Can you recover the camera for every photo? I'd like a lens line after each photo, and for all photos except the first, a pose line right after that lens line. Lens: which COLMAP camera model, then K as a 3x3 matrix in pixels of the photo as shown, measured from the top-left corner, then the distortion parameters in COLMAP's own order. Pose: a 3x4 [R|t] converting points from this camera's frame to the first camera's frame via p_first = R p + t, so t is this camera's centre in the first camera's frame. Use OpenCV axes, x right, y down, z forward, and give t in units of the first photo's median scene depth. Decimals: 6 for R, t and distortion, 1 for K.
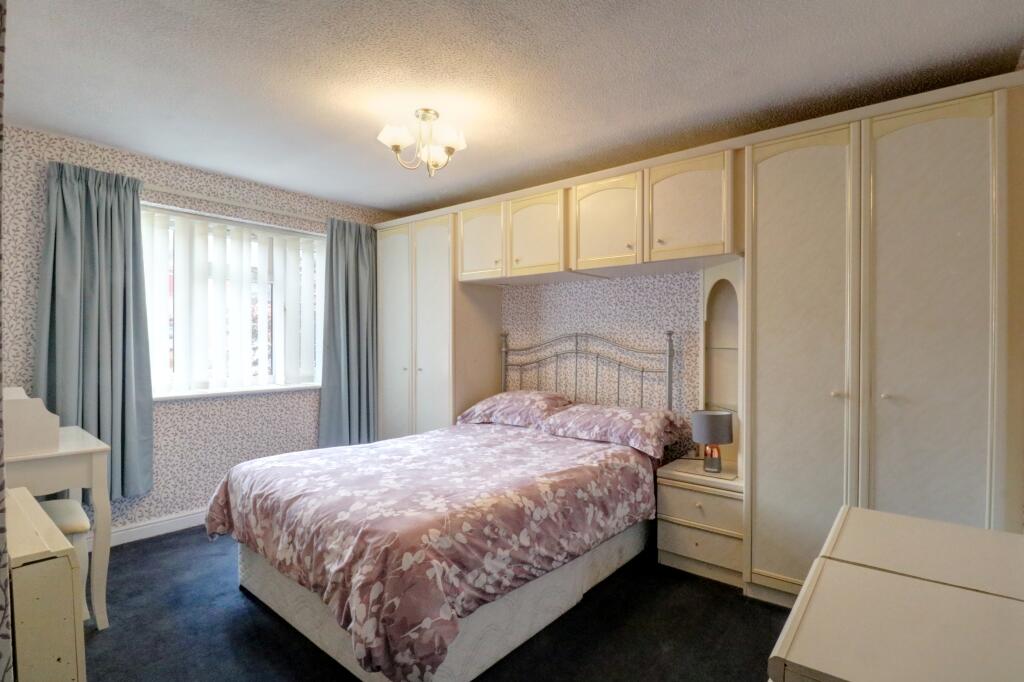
lens RADIAL K [[496.2, 0, 517.2], [0, 496.2, 339.0], [0, 0, 1]] dist [-0.001899, -0.000936]
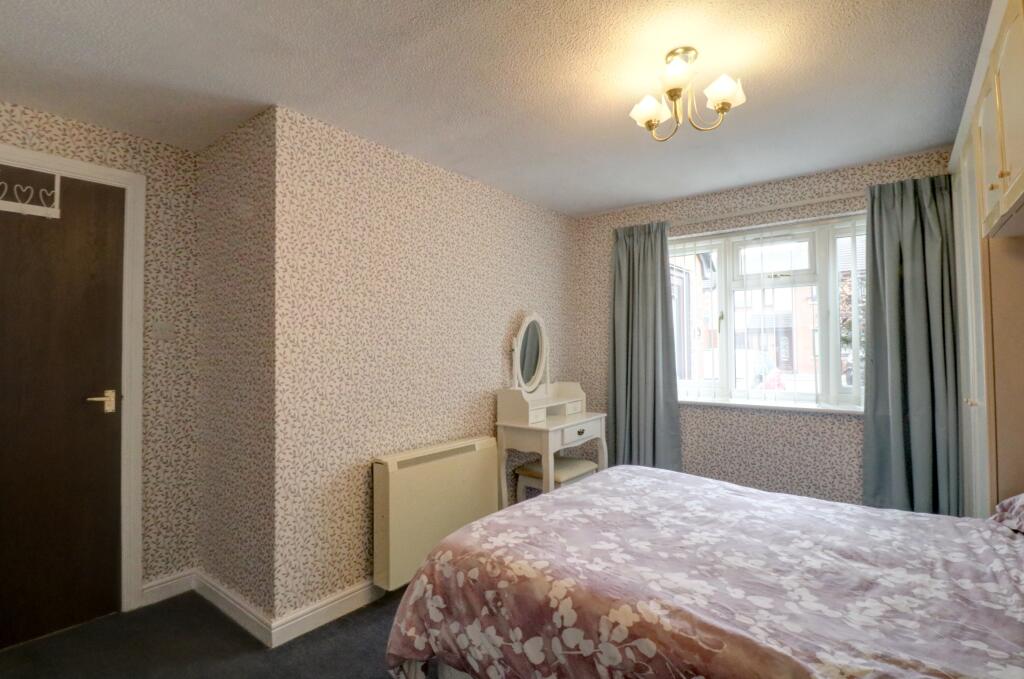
lens RADIAL K [[496.2, 0, 517.2], [0, 496.2, 337.5], [0, 0, 1]] dist [-0.001899, -0.000936]
pose [[0.020677, -0.023575, -0.999508, 0.648489], [0.005854, 0.999708, -0.023459, -0.012169], [0.999769, -0.005366, 0.020809, 0.881515]]
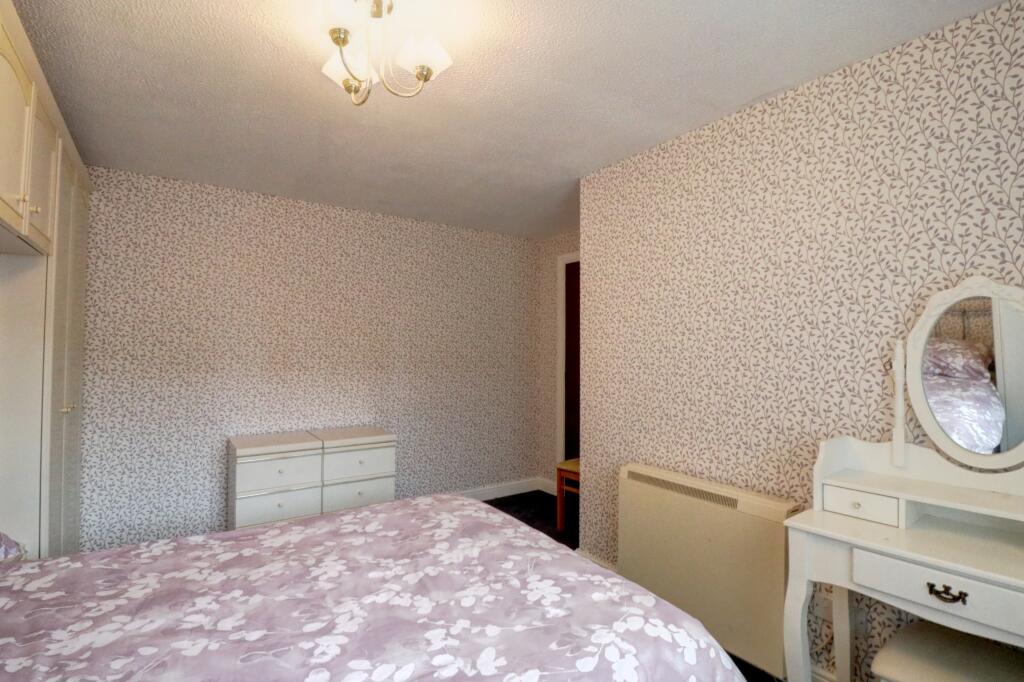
lens RADIAL K [[489.0, 0, 515.1], [0, 489.0, 334.2], [0, 0, 1]] dist [0.002049, -0.000209]
pose [[-0.961296, 0.001279, 0.275513, -0.617501], [-0.006541, 0.999601, -0.027463, -0.032707], [-0.275439, -0.028202, -0.960905, 1.823051]]
